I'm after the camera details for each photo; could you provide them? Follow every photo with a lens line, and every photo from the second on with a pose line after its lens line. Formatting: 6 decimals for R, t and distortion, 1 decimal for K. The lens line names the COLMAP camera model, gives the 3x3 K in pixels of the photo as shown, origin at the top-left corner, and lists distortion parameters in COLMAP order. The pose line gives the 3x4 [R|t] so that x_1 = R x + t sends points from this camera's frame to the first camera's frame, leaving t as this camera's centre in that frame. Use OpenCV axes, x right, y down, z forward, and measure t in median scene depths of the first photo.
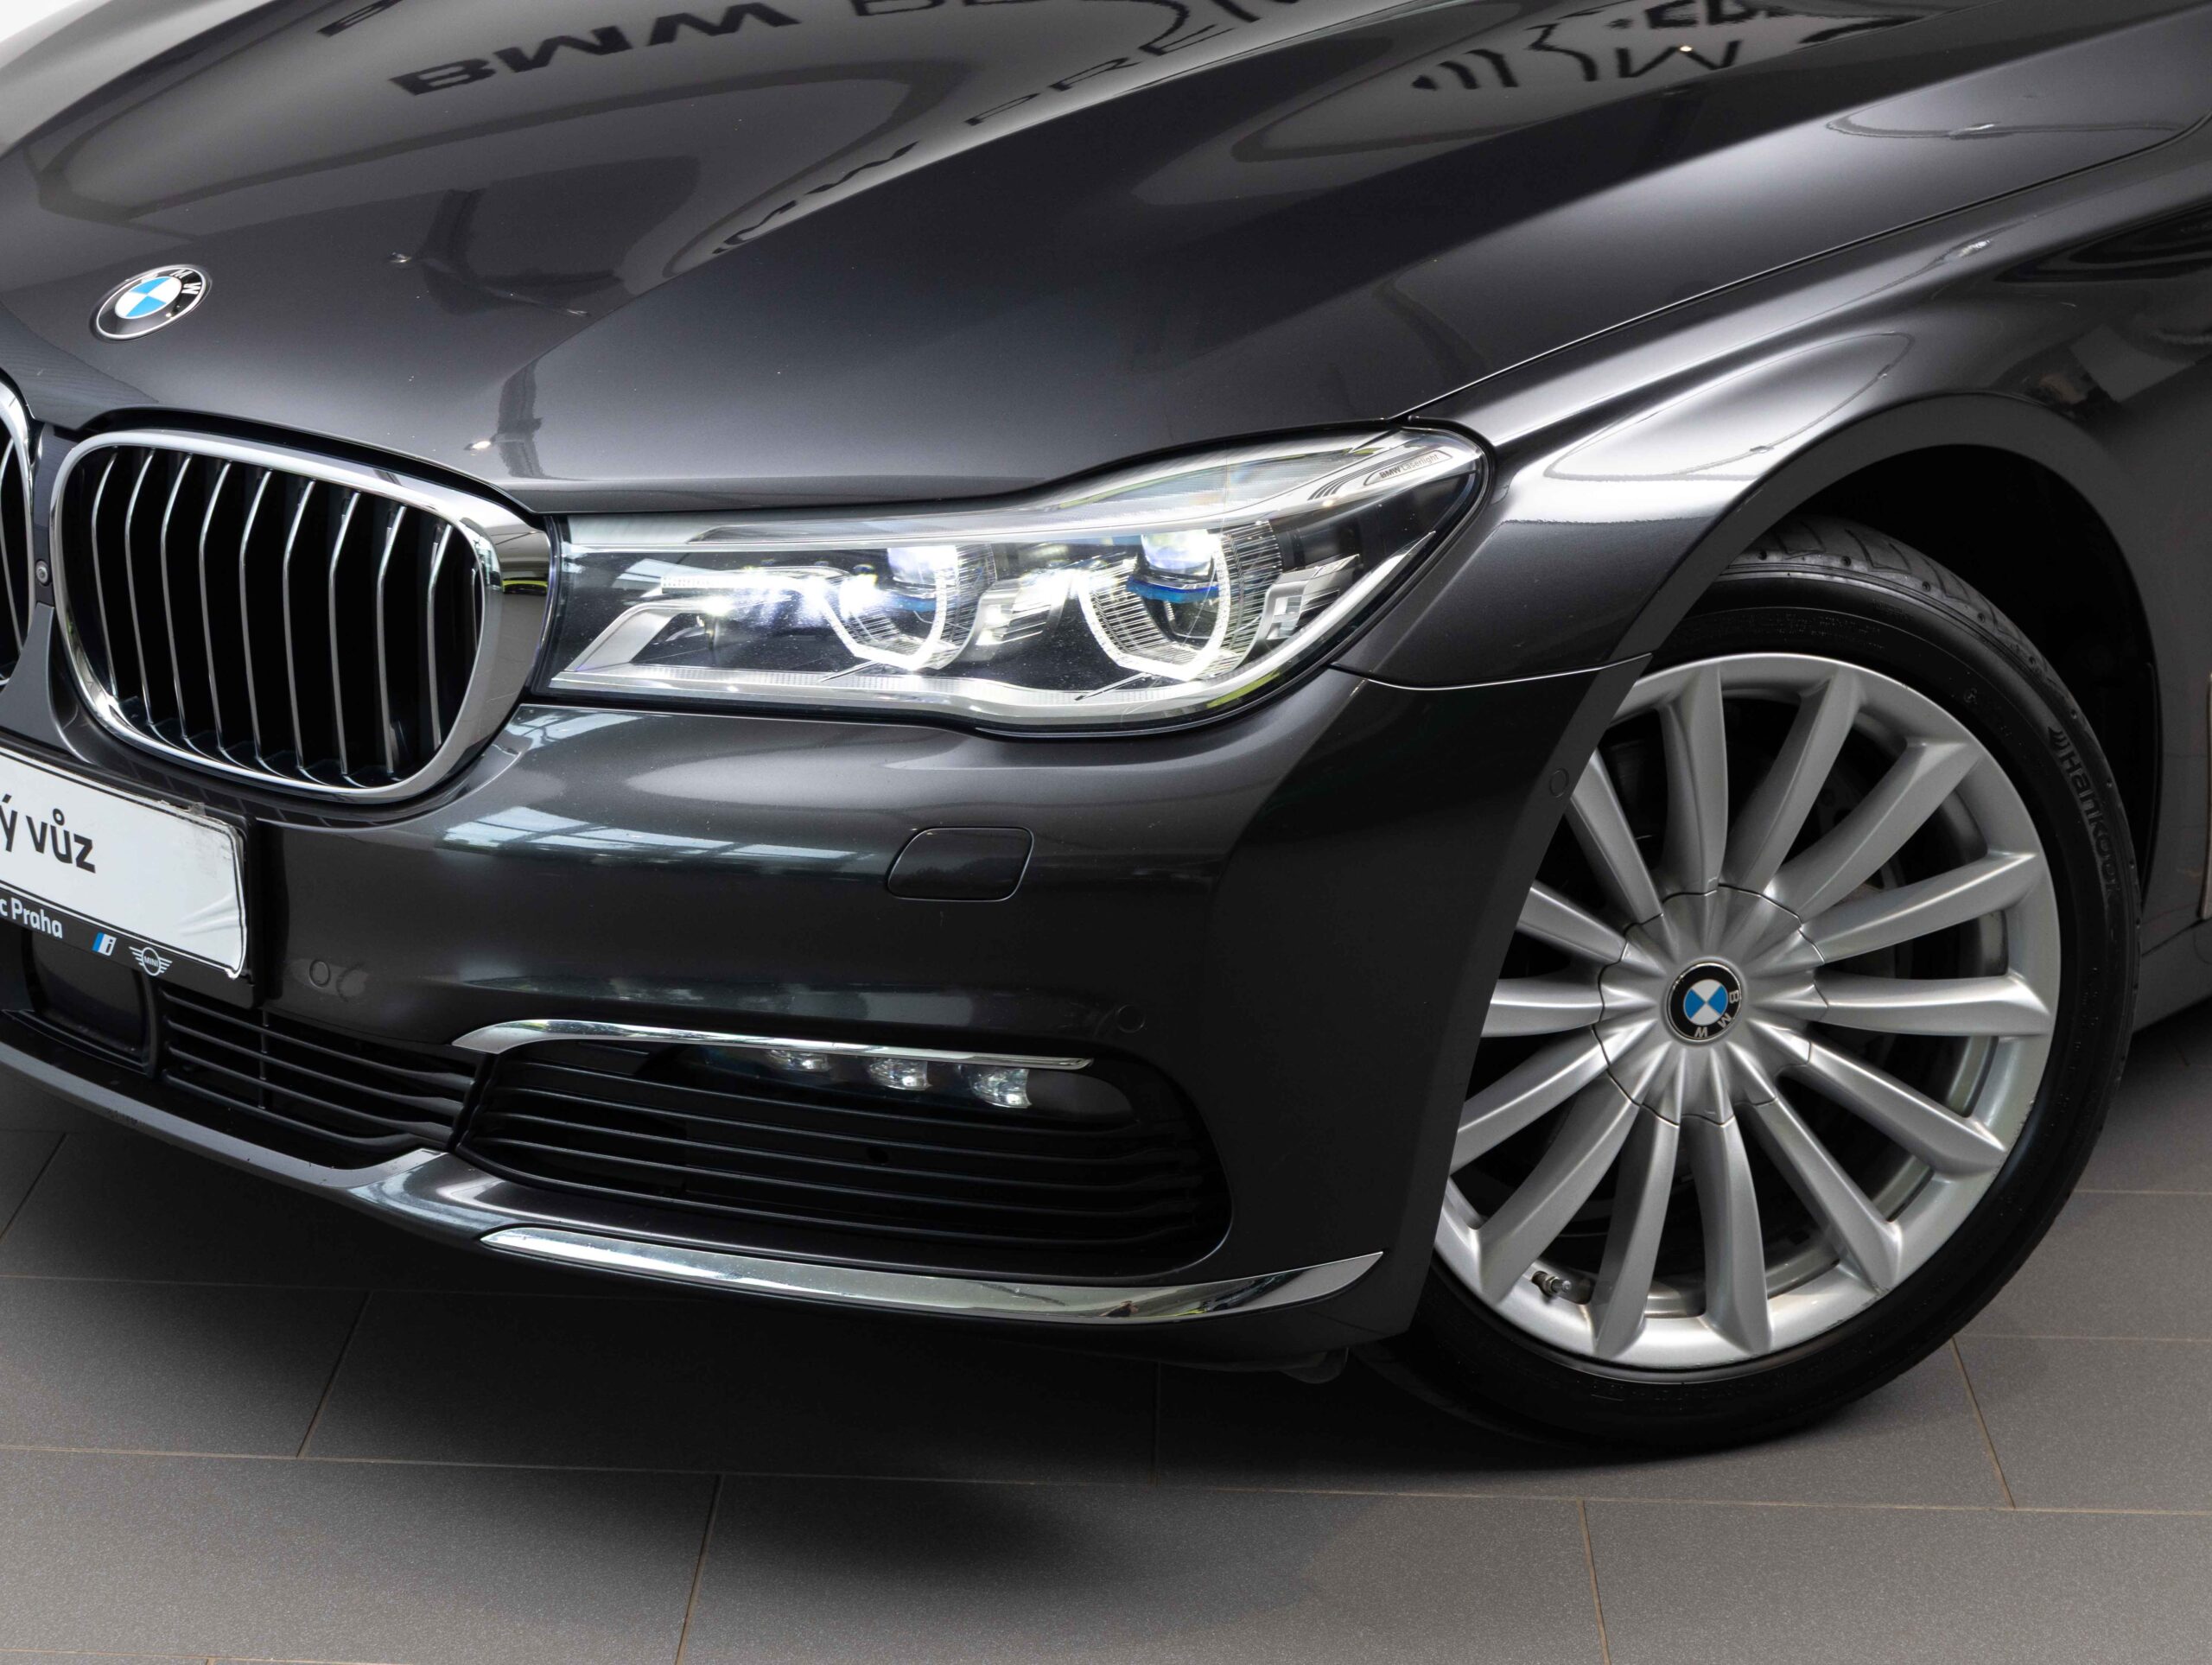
lens RADIAL K [[4734.3, 0, 1106.0], [0, 4734.3, 832.5], [0, 0, 1]] dist [-0.039888, 0.227675]
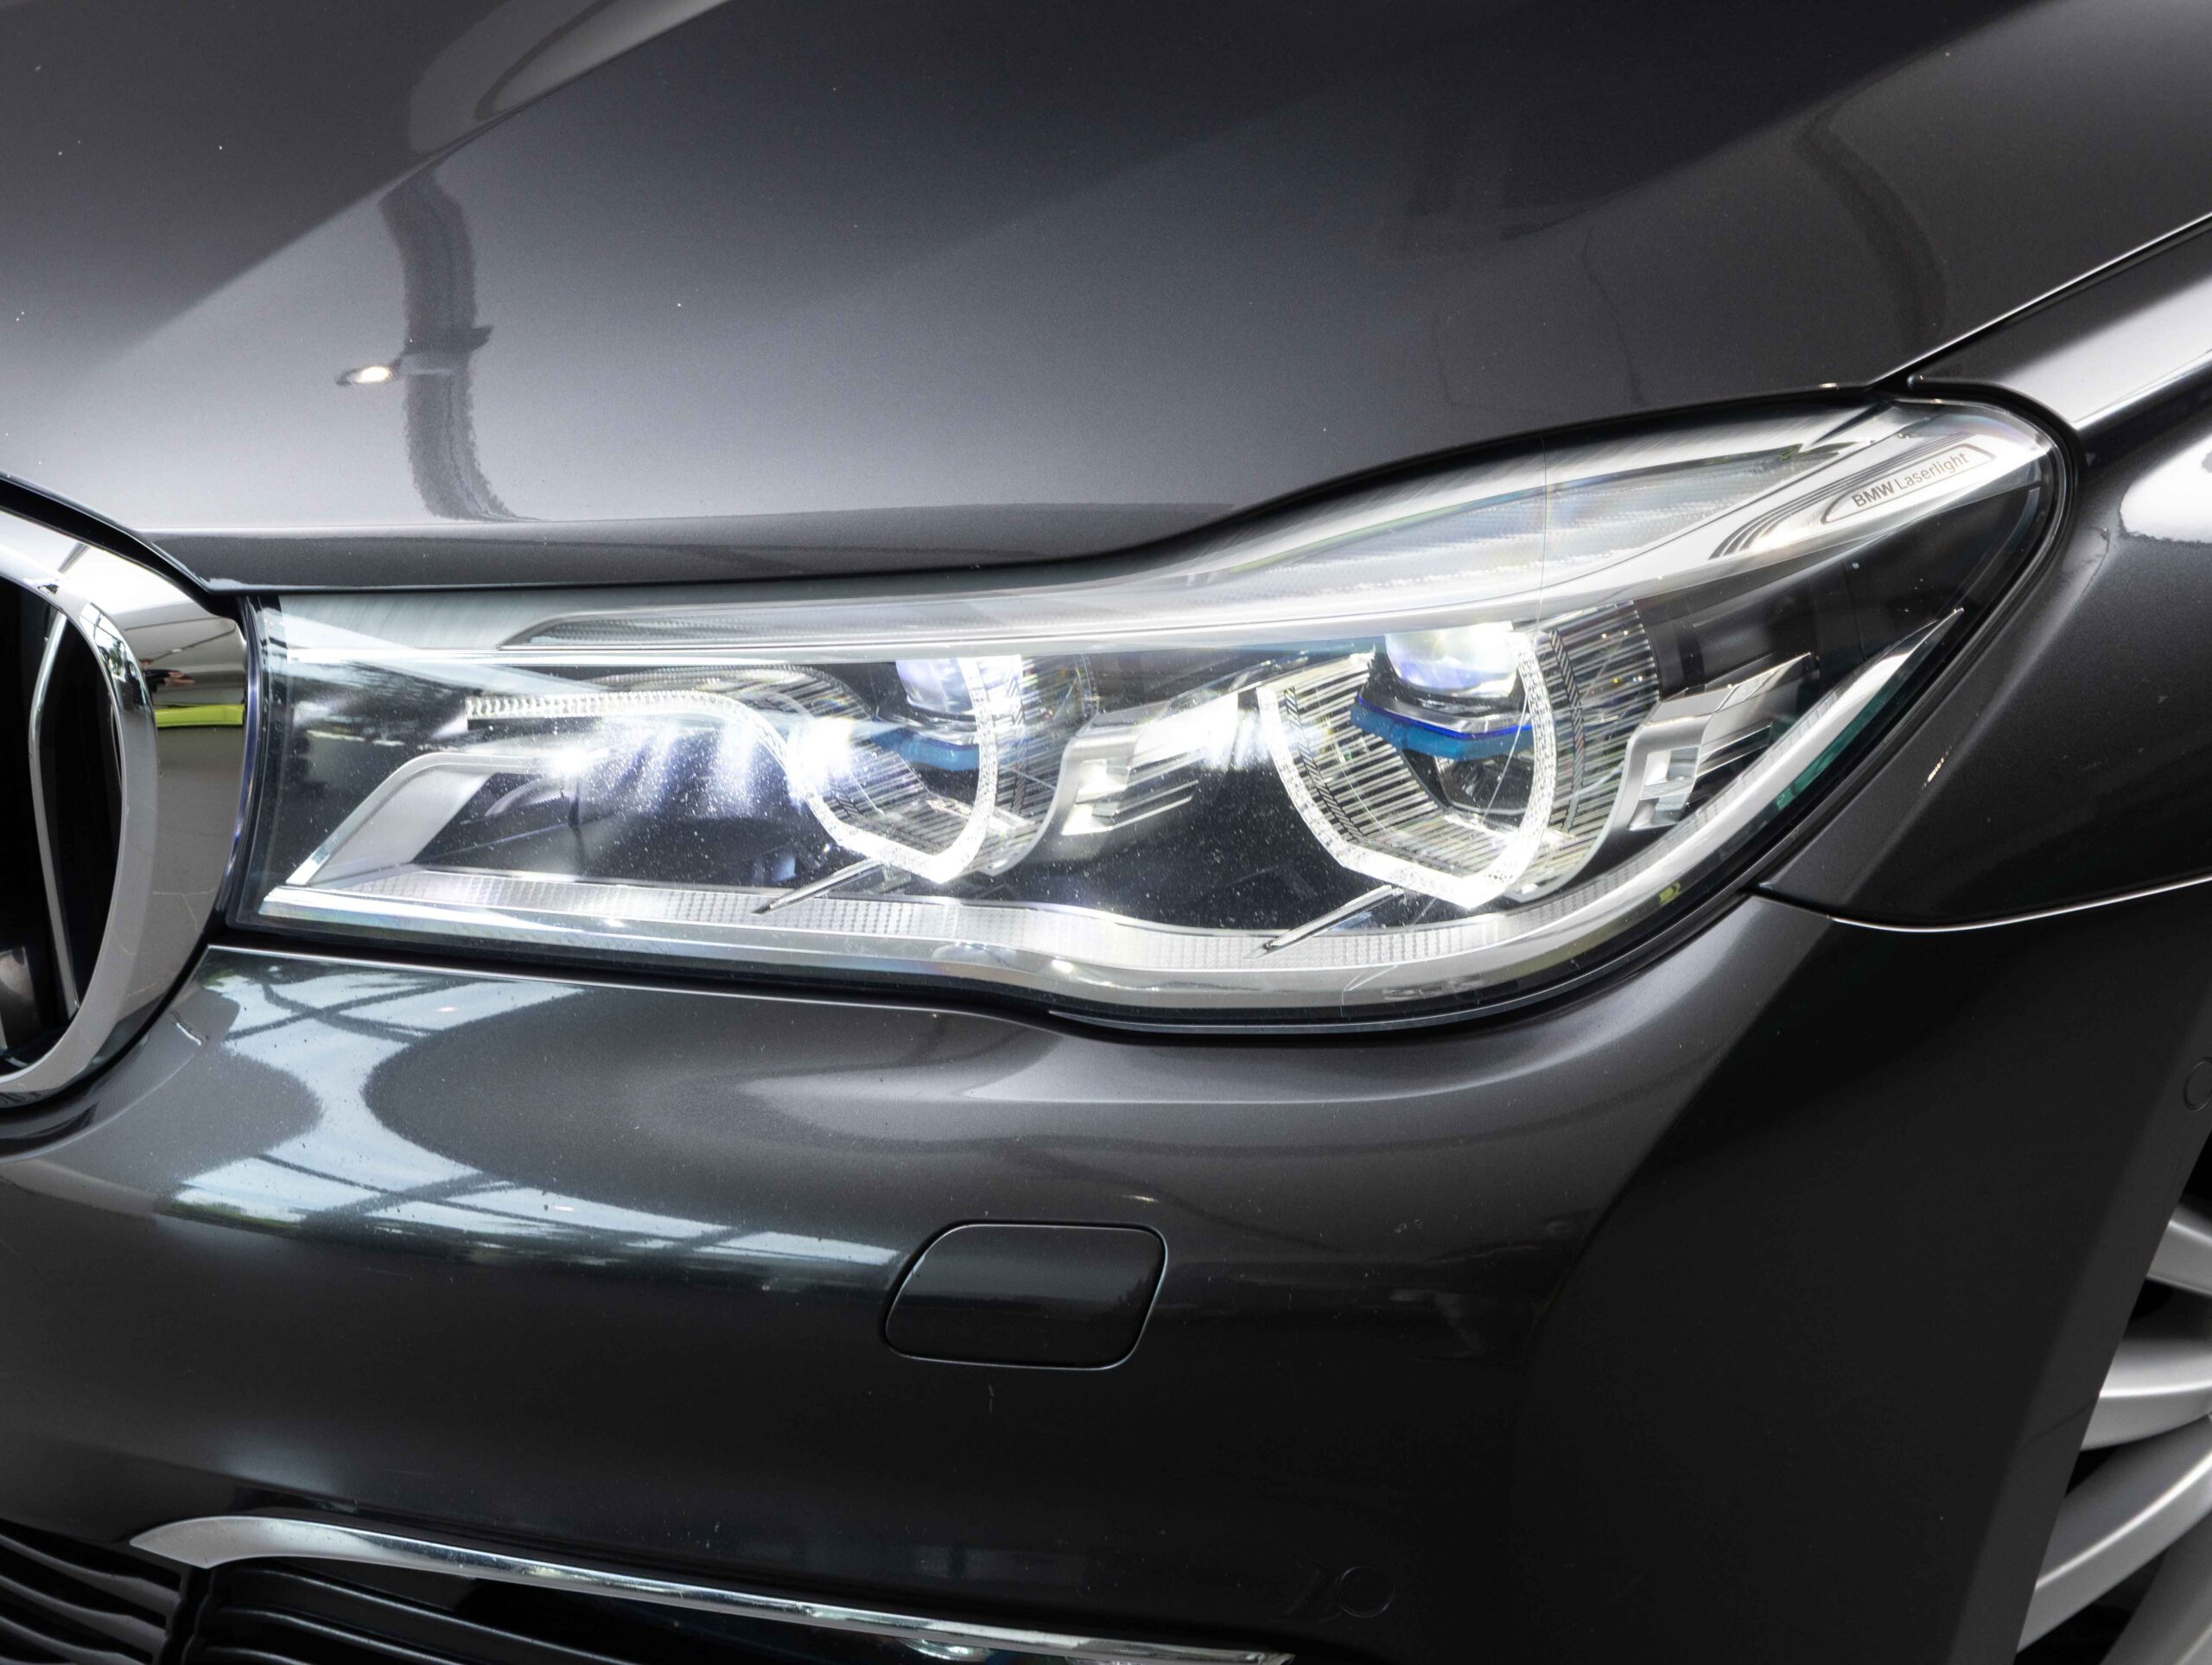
lens RADIAL K [[4734.3, 0, 1106.0], [0, 4734.3, 832.5], [0, 0, 1]] dist [-0.039888, 0.227675]
pose [[0.997453, -0.008772, -0.070791, 0.013829], [0.012685, 0.998406, 0.055005, -0.068297], [0.070196, -0.055763, 0.995973, 0.488240]]
